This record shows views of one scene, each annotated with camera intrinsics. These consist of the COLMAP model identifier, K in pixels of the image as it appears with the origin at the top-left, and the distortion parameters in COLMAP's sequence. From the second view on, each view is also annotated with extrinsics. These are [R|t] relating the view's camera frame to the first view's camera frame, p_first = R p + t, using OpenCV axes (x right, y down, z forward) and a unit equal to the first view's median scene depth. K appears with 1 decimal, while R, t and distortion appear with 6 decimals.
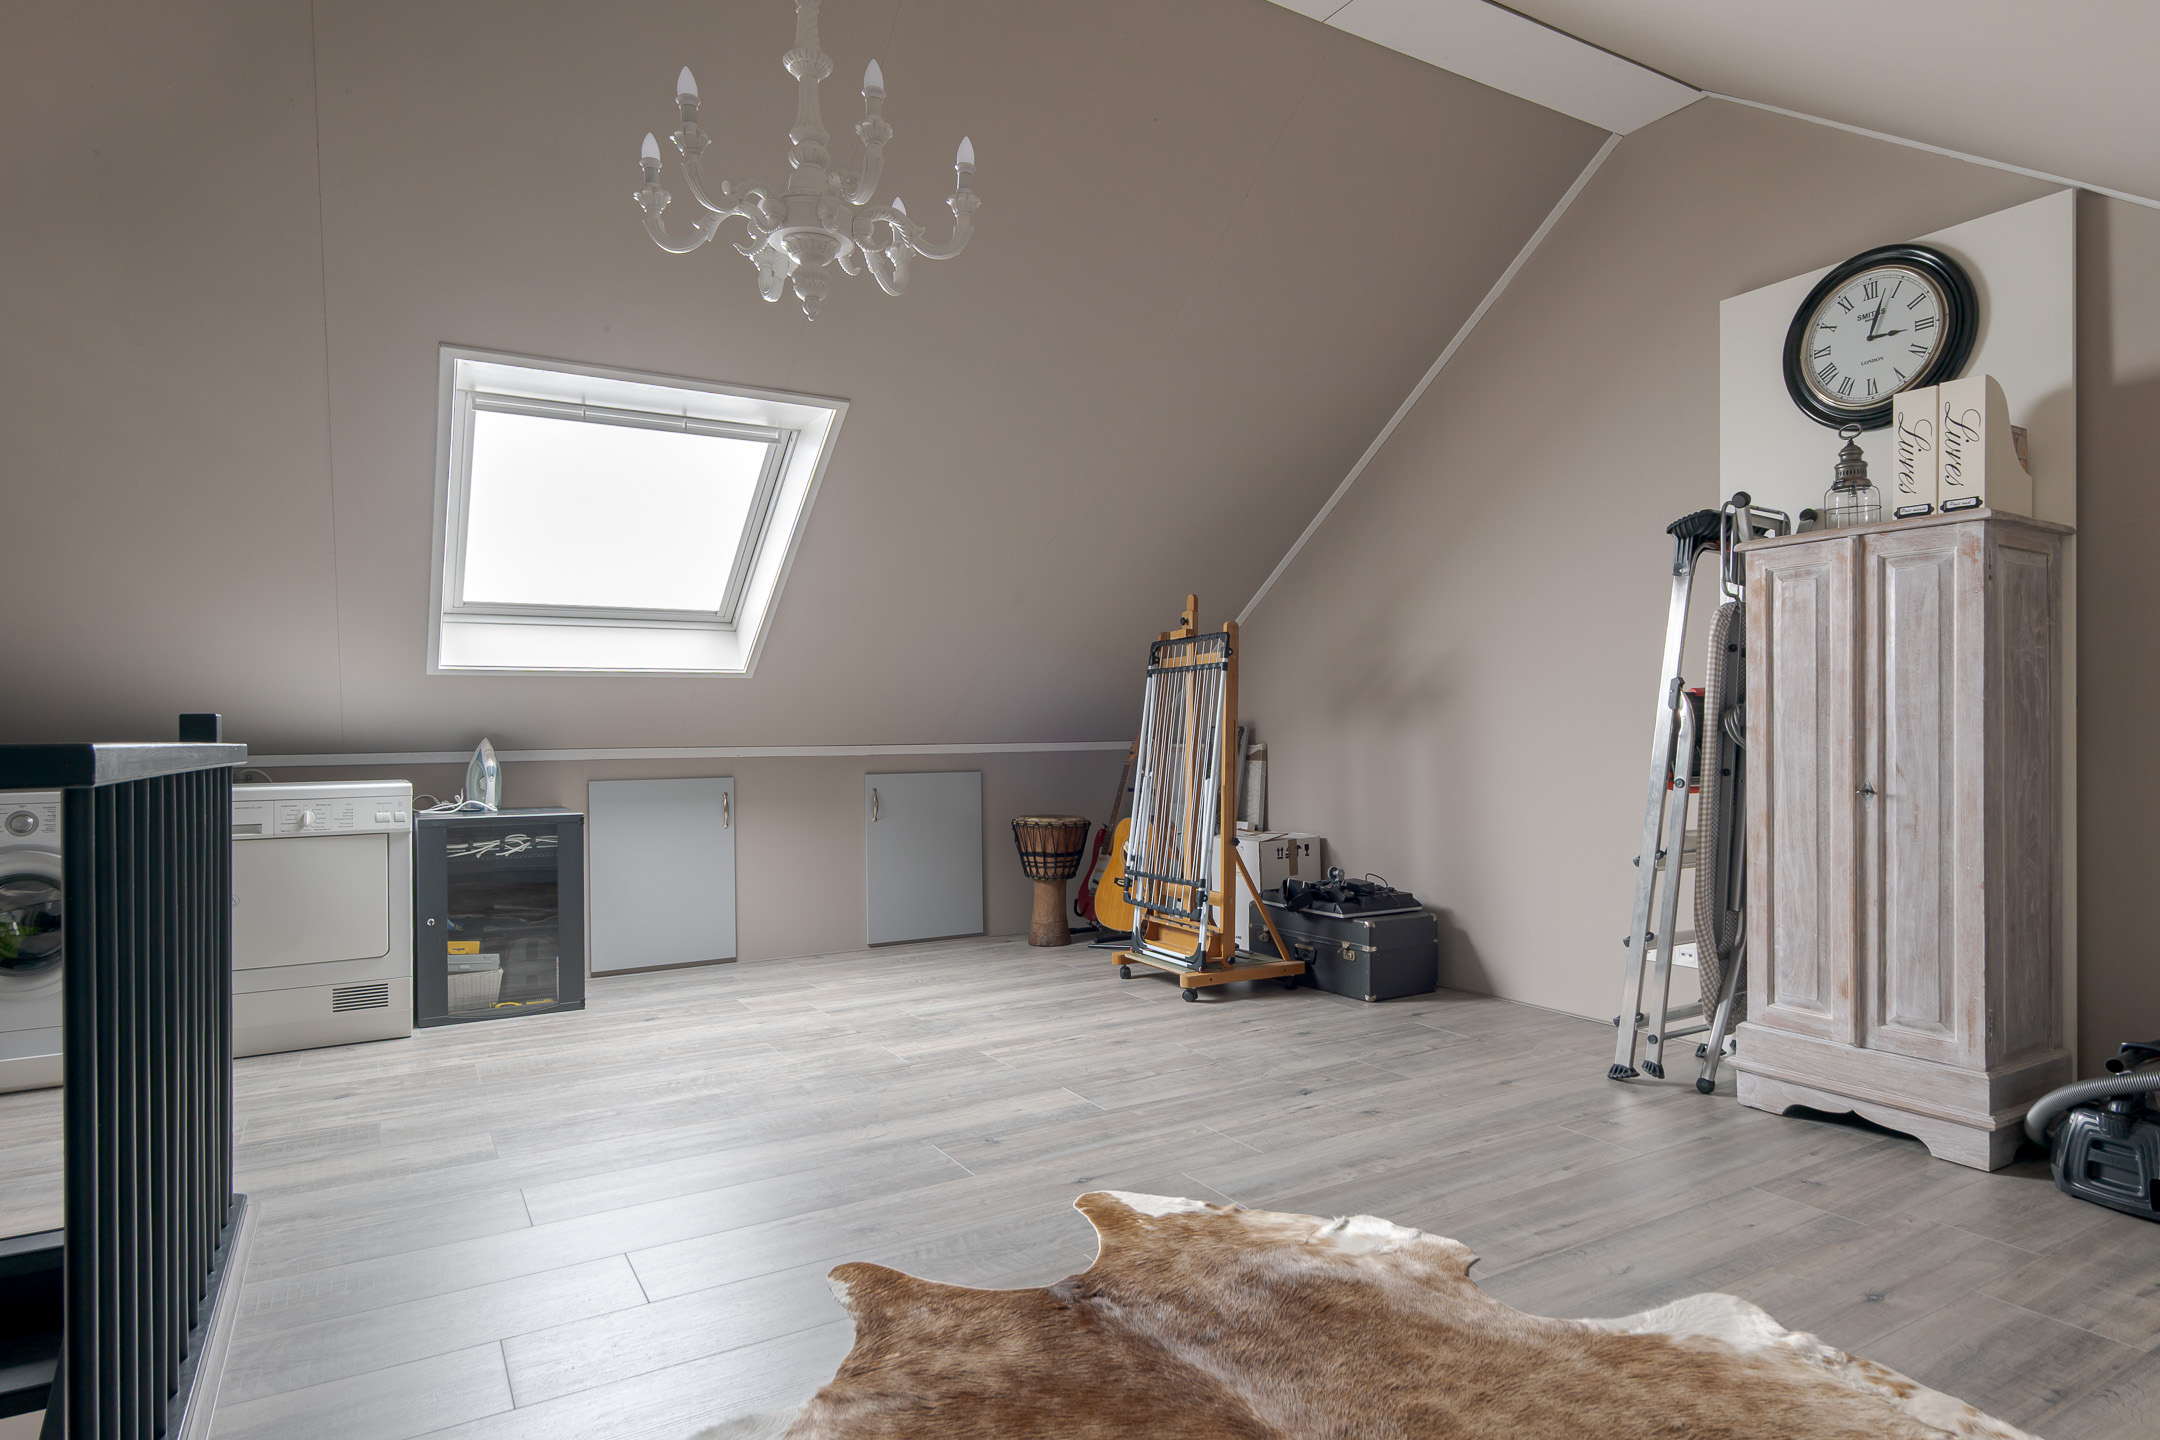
lens RADIAL K [[1201.4, 0, 1078.1], [0, 1201.4, 726.3], [0, 0, 1]] dist [0.004661, 0.000402]
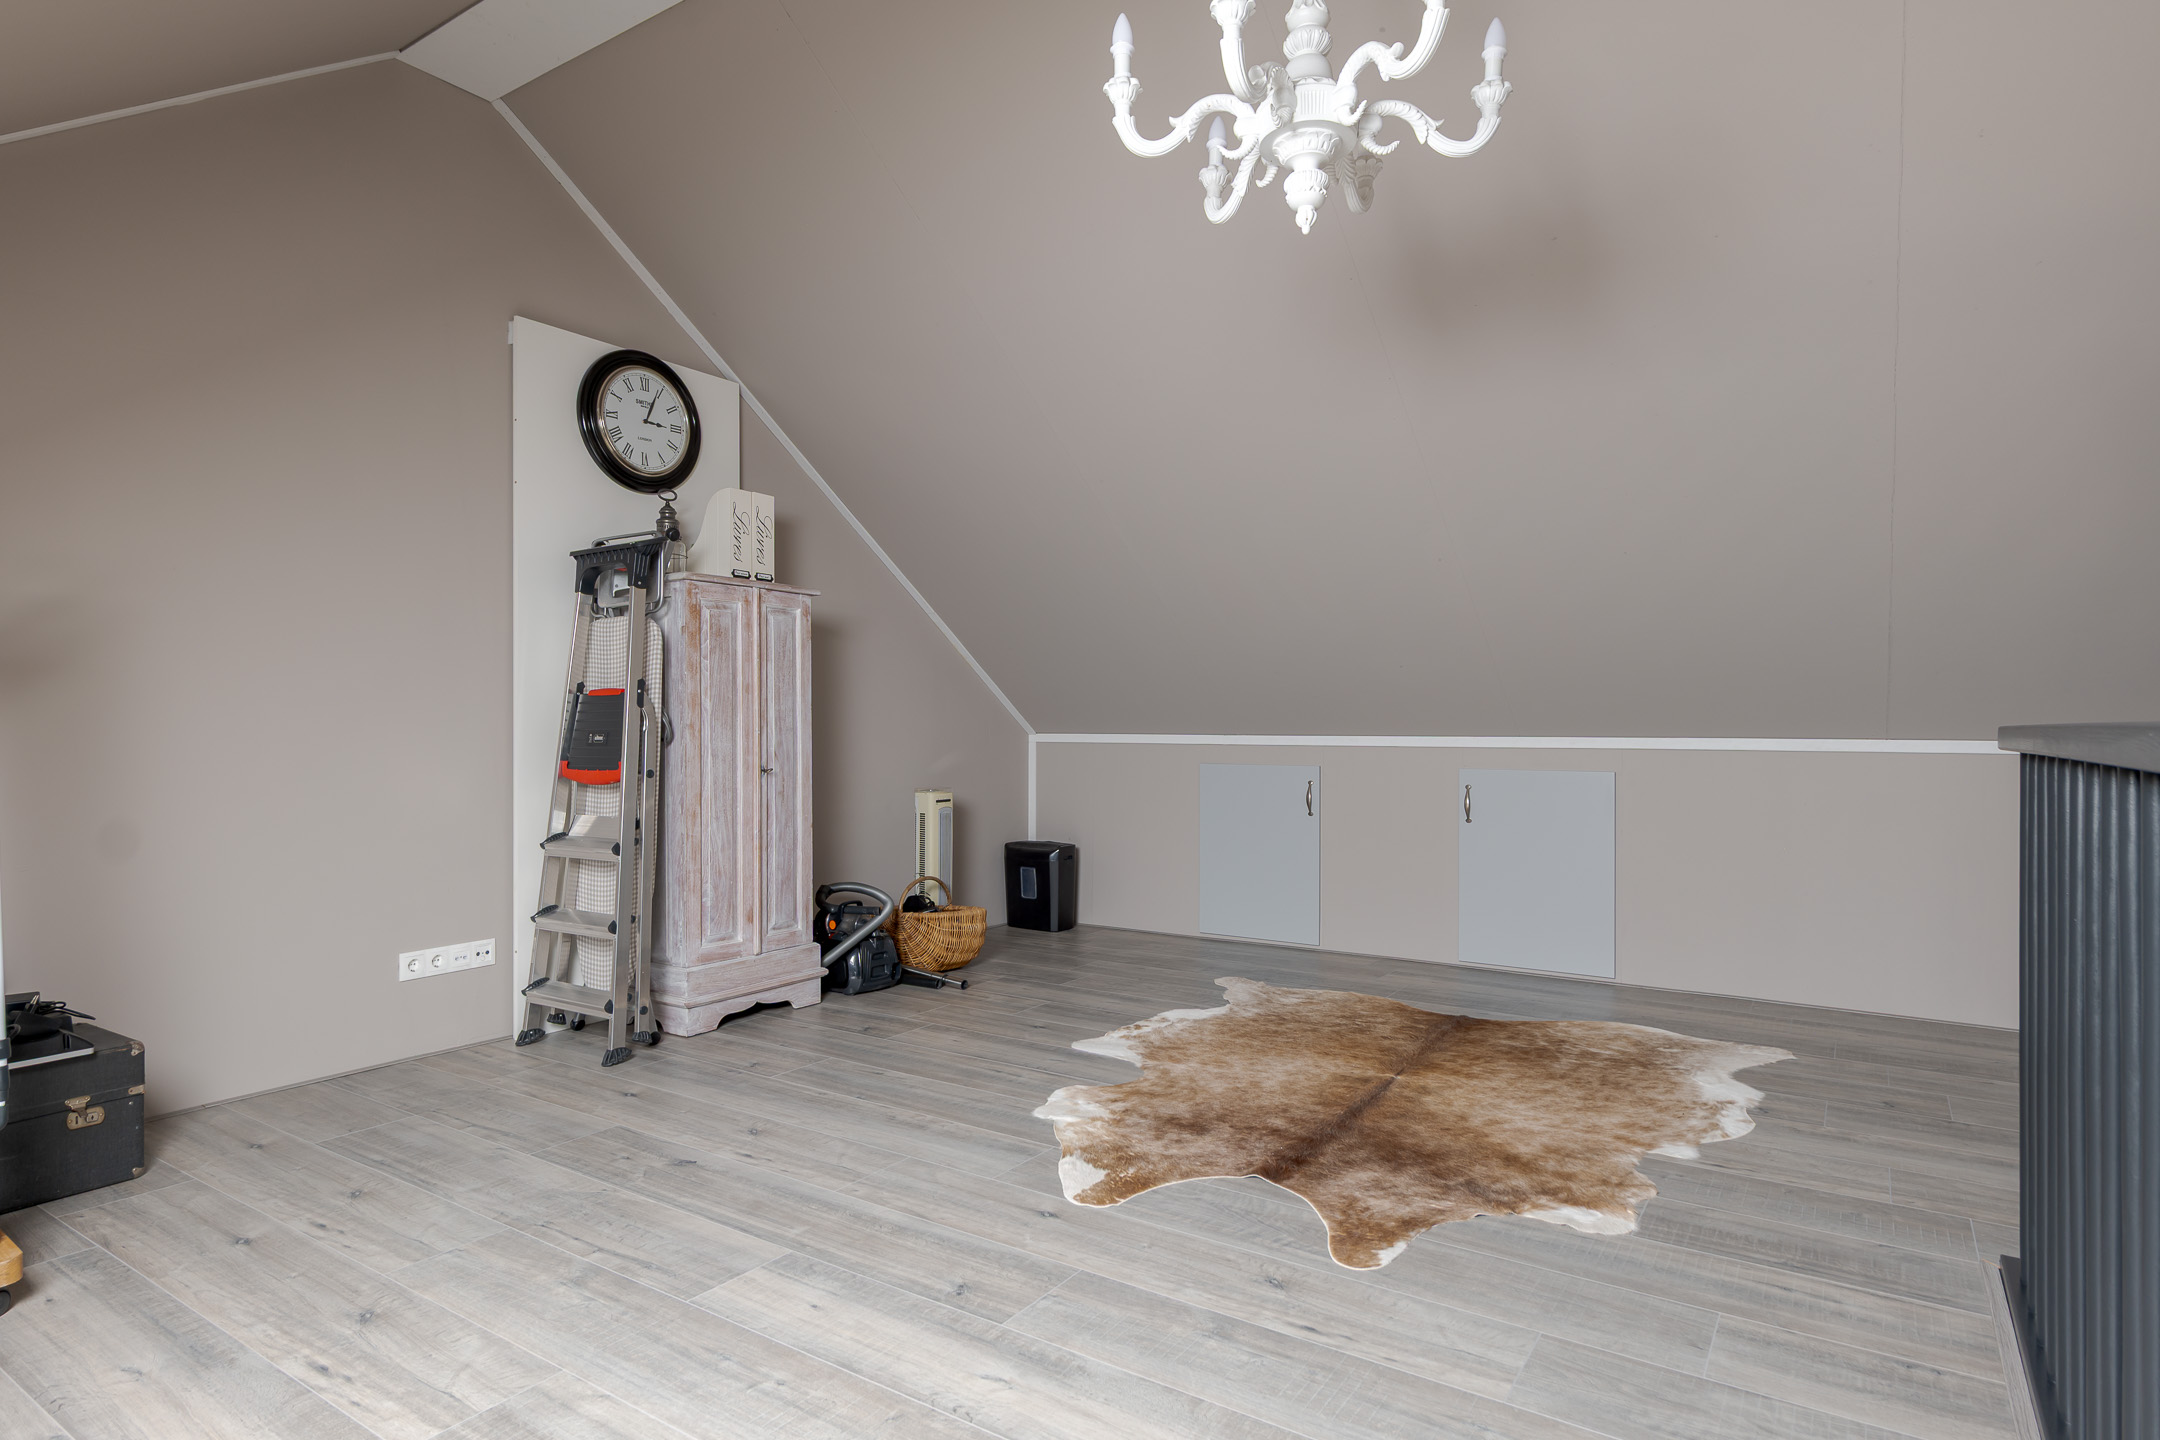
lens RADIAL K [[1201.4, 0, 1073.5], [0, 1201.4, 723.1], [0, 0, 1]] dist [0.004661, 0.000402]
pose [[-0.431070, 0.007477, 0.902287, -0.743899], [-0.001058, 0.999961, -0.008792, 0.009544], [-0.902318, -0.004745, -0.431045, 1.229438]]
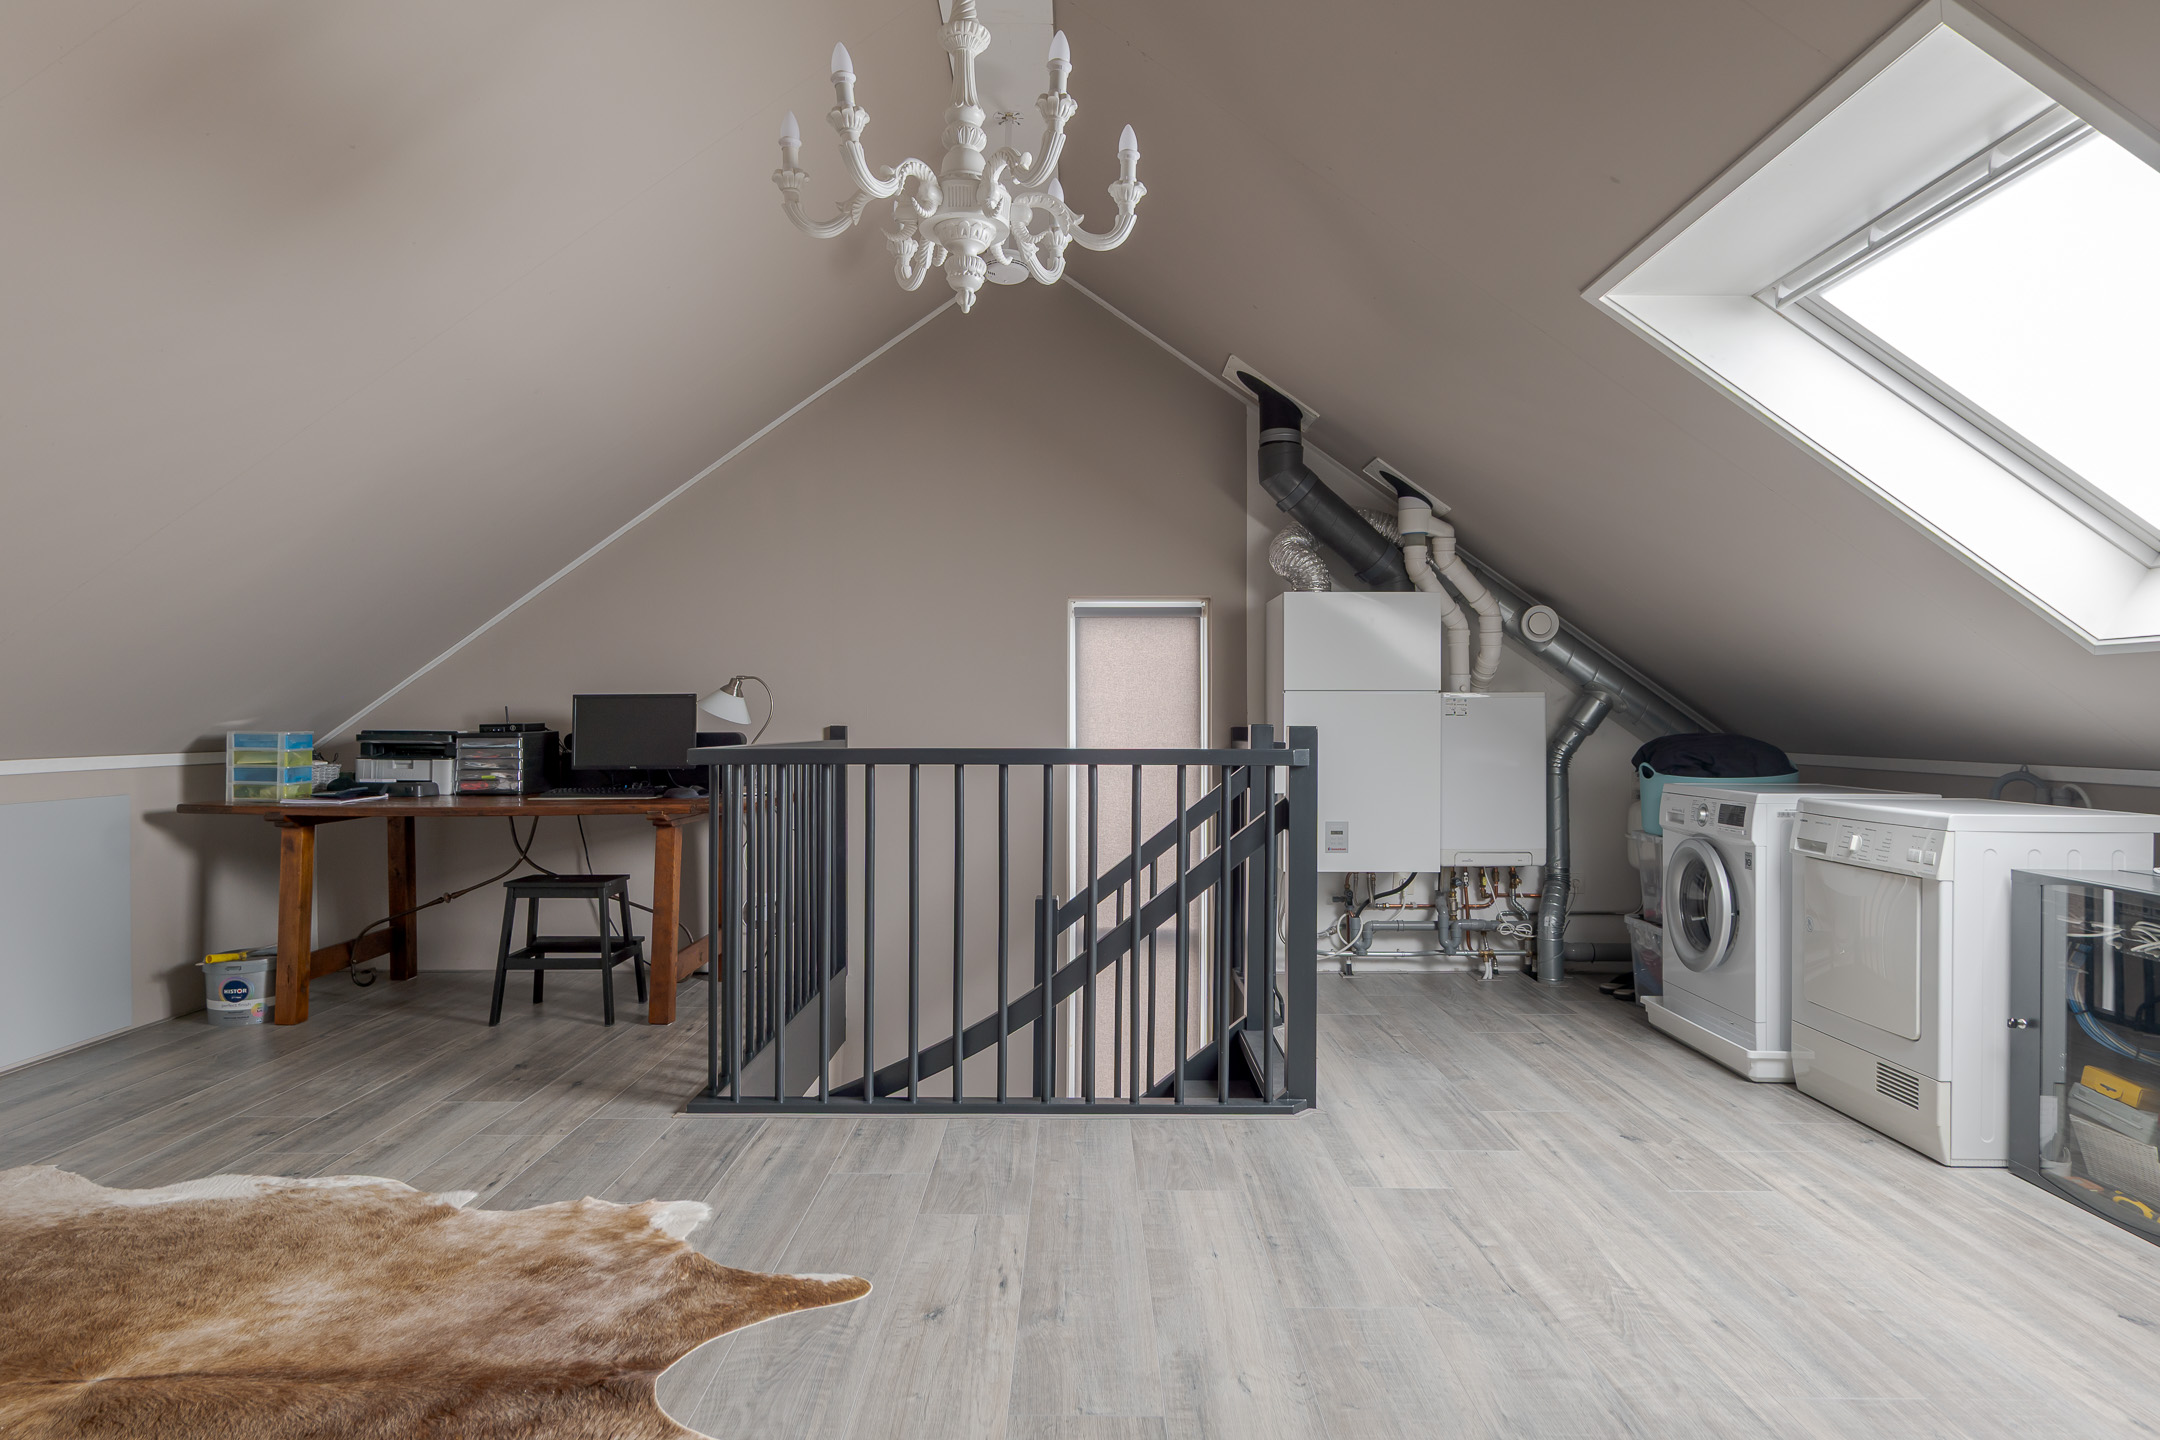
lens RADIAL K [[1201.4, 0, 1097.5], [0, 1201.4, 717.8], [0, 0, 1]] dist [0.004661, 0.000402]
pose [[-0.495651, 0.008745, -0.868478, 0.433083], [0.005197, 0.999961, 0.007102, -0.023916], [0.868506, -0.000994, -0.495677, 1.251638]]
